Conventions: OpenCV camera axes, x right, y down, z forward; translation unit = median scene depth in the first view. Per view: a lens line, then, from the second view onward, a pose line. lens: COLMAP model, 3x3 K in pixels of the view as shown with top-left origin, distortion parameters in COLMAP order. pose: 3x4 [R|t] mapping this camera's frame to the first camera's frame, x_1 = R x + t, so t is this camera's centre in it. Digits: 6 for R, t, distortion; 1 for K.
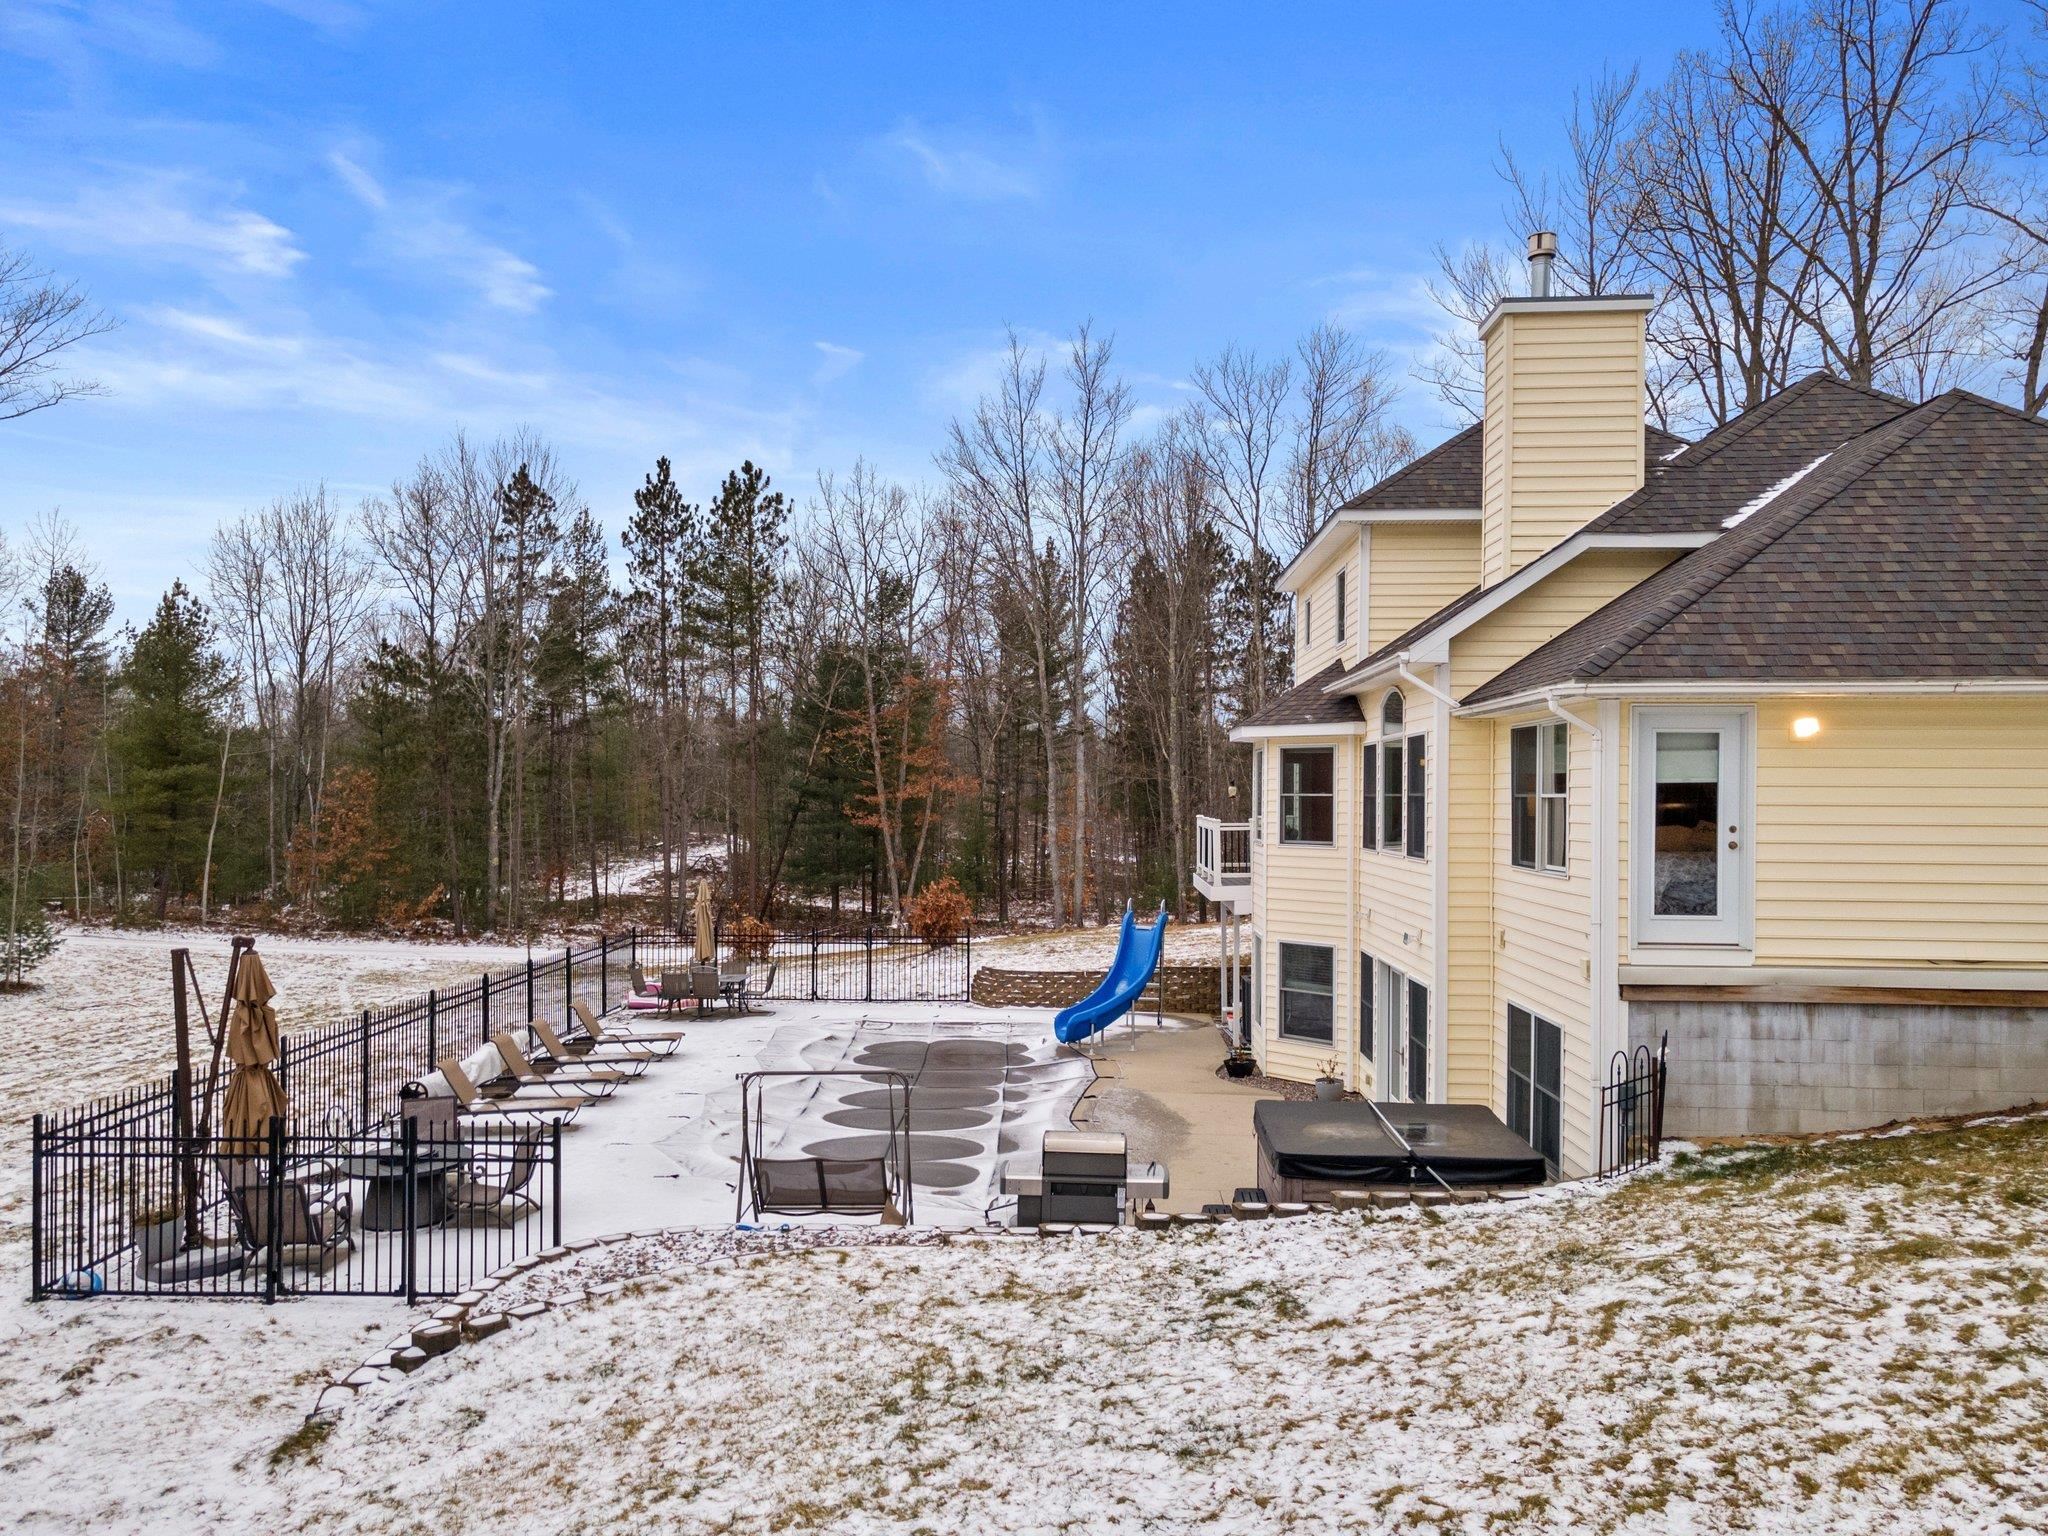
lens RADIAL K [[1420.3, 0, 1021.3], [0, 1420.3, 799.2], [0, 0, 1]] dist [0.026768, 0.002092]
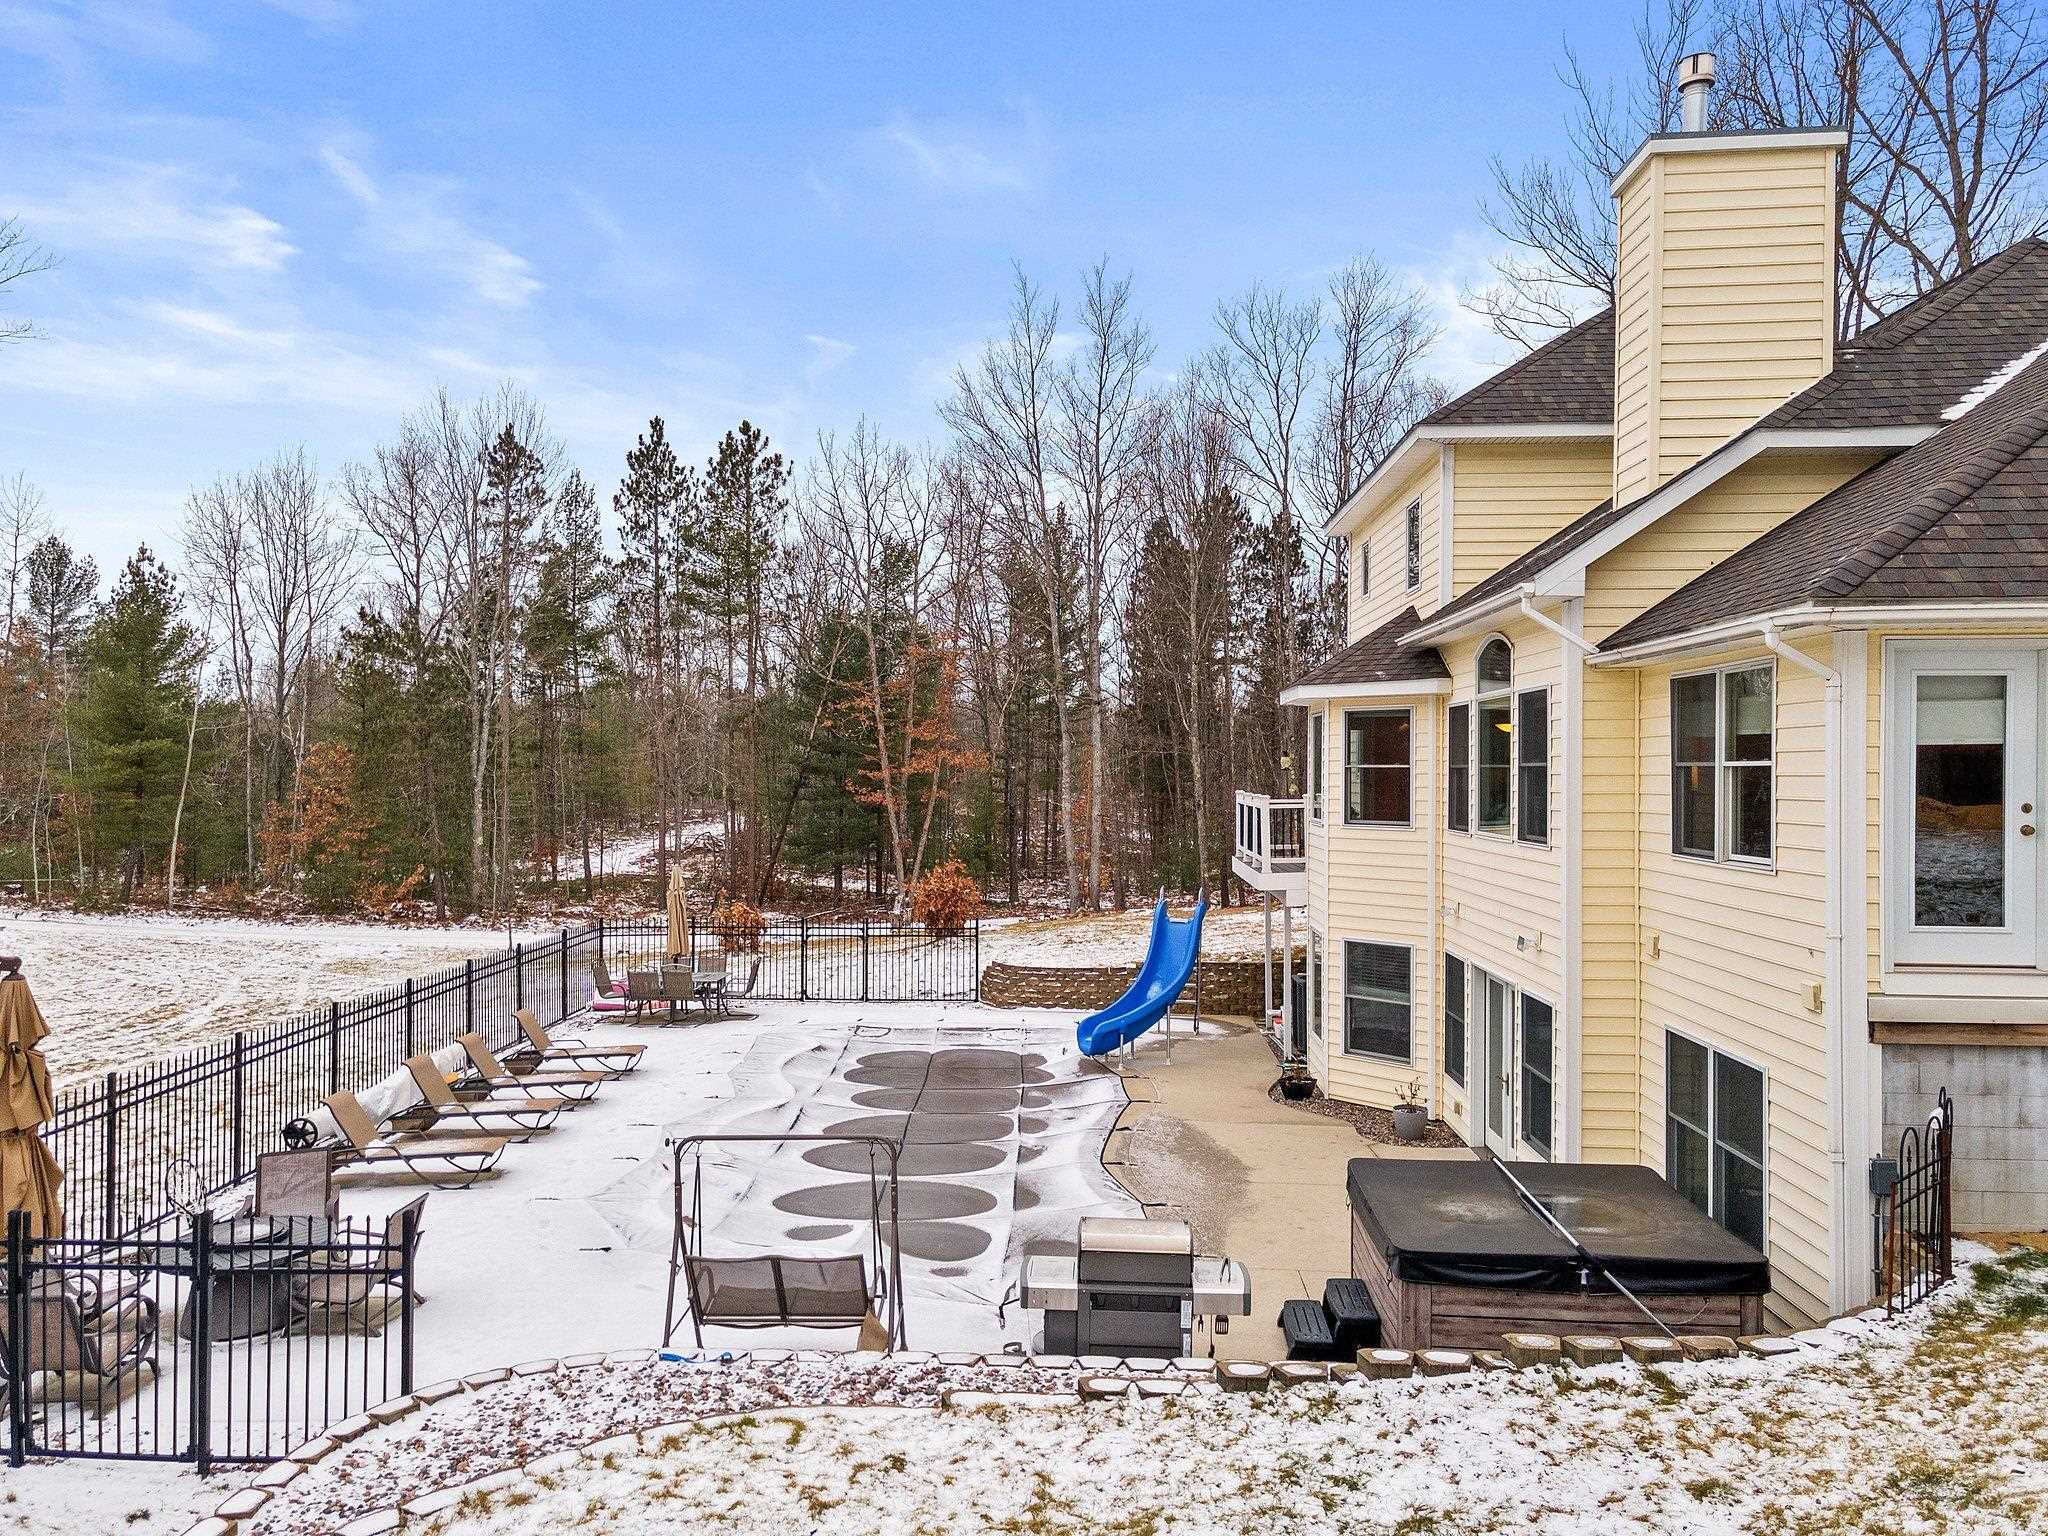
lens RADIAL K [[1420.3, 0, 1021.3], [0, 1420.3, 799.2], [0, 0, 1]] dist [0.026768, 0.002092]
pose [[0.999978, -0.002461, -0.006177, -0.004172], [0.002567, 0.999850, 0.017125, 0.001206], [0.006134, -0.017141, 0.999834, 0.120856]]
